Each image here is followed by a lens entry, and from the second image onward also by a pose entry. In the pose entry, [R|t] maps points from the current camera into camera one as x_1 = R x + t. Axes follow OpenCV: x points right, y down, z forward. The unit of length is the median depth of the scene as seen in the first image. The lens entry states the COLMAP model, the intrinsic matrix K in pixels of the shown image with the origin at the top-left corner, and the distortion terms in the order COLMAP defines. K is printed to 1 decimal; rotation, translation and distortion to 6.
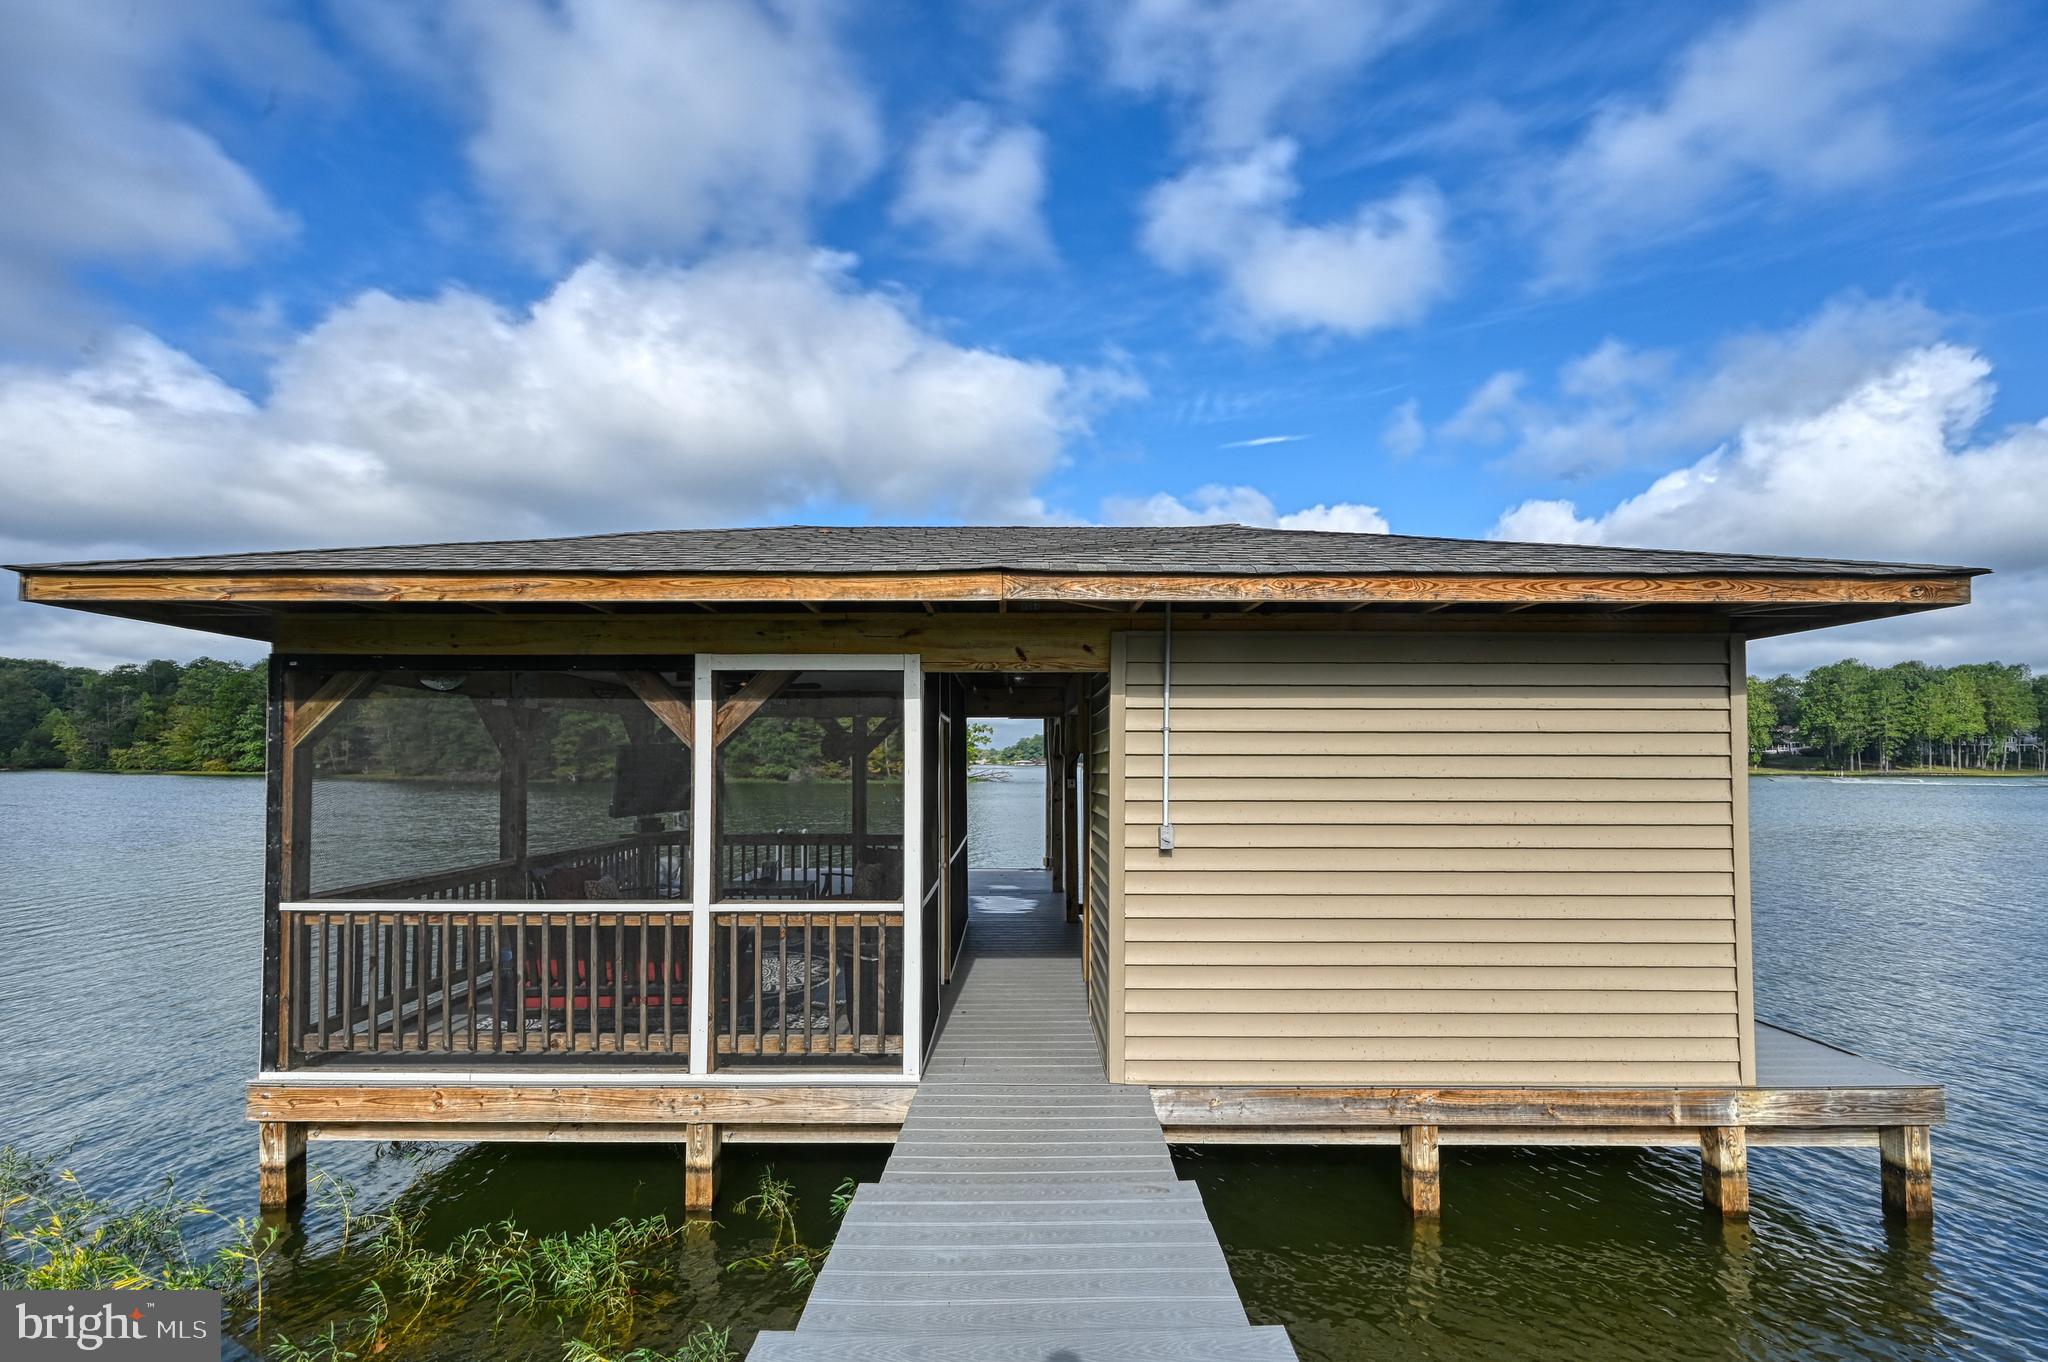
lens RADIAL K [[926.7, 0, 1007.6], [0, 926.7, 735.1], [0, 0, 1]] dist [0.002231, 0.000094]
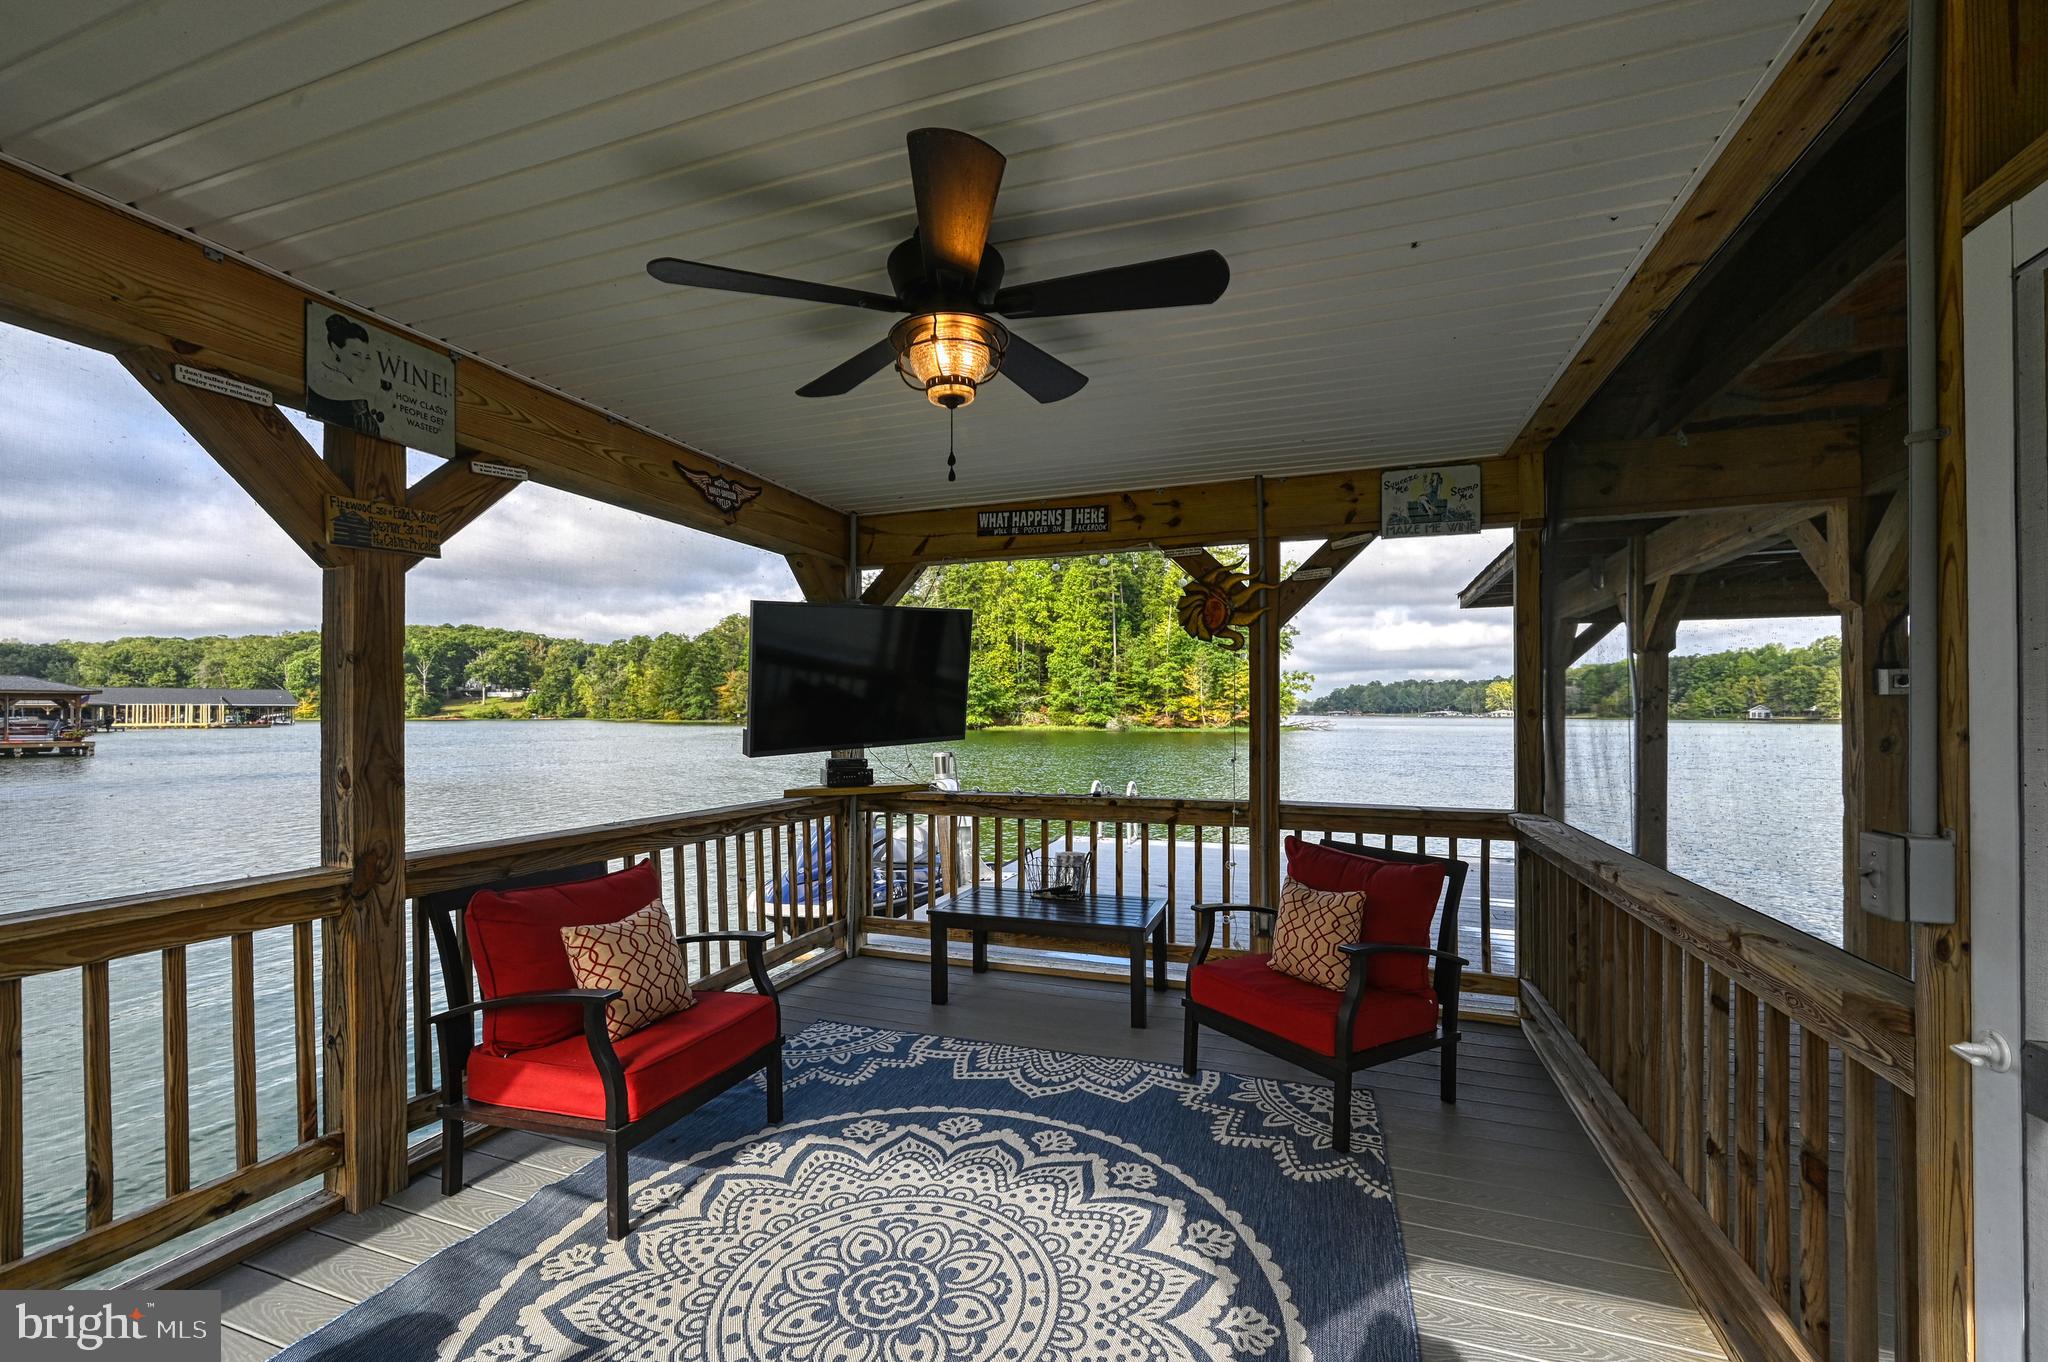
lens RADIAL K [[866.1, 0, 1006.8], [0, 866.1, 714.5], [0, 0, 1]] dist [0.004038, 0.000128]
pose [[0.940623, 0.000073, -0.339452, -0.269839], [0.010268, 0.999536, 0.028667, 0.102251], [0.339296, -0.030450, 0.940187, 1.131852]]
